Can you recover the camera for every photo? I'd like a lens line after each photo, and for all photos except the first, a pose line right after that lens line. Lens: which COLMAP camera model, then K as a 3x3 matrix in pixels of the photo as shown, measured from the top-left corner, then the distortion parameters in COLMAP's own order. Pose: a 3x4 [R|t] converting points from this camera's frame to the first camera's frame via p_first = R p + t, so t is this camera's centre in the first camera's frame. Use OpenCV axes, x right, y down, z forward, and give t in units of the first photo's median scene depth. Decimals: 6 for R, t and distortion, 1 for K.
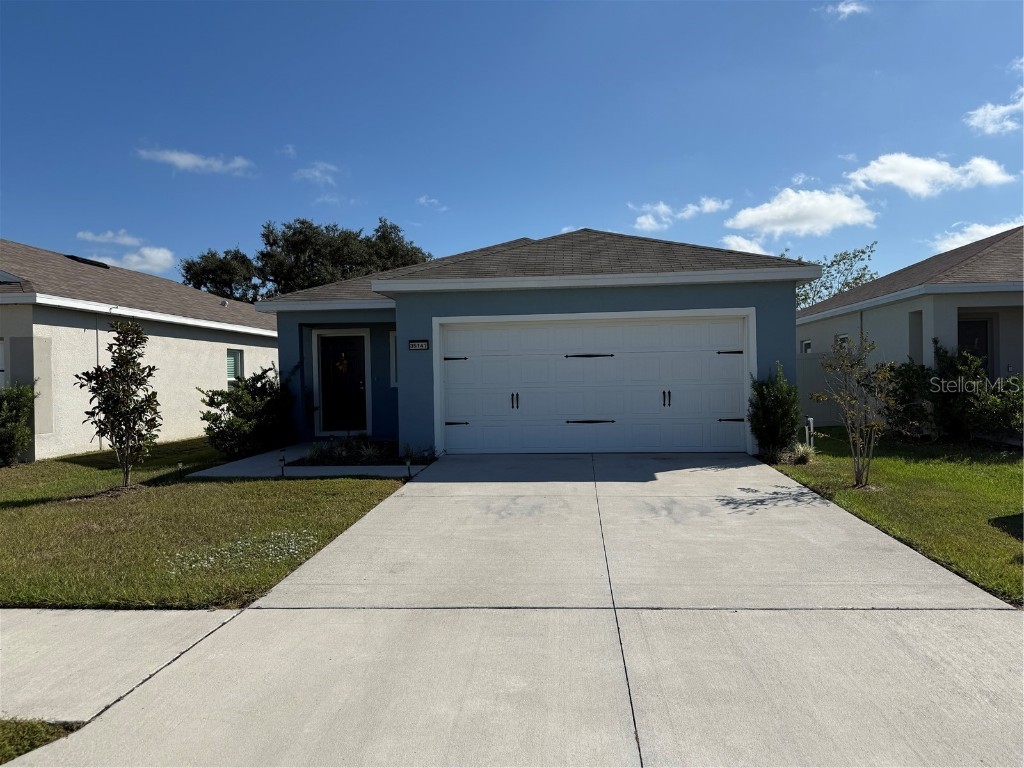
lens RADIAL K [[715.2, 0, 512.0], [0, 715.2, 384.0], [0, 0, 1]] dist [0.001457, 0.000299]
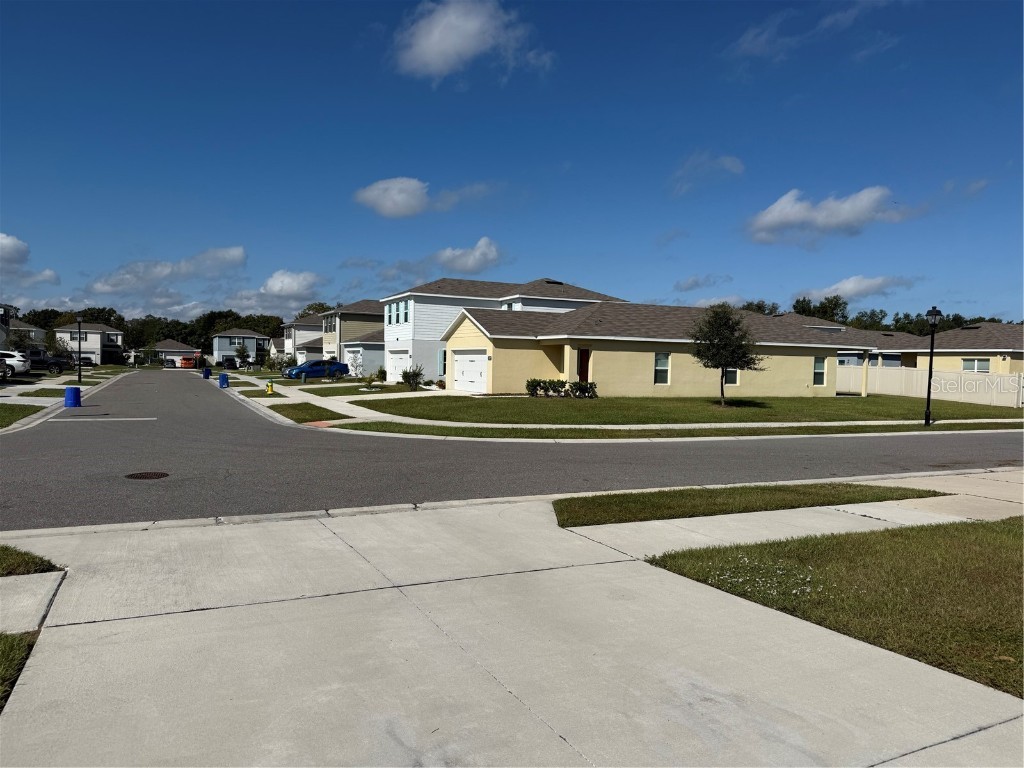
lens RADIAL K [[715.2, 0, 512.0], [0, 715.2, 384.0], [0, 0, 1]] dist [0.001457, 0.000299]
pose [[-0.861910, 0.013278, -0.506888, 0.591656], [-0.011452, 0.998892, 0.045640, -0.108001], [0.506932, 0.045143, -0.860803, 2.131187]]
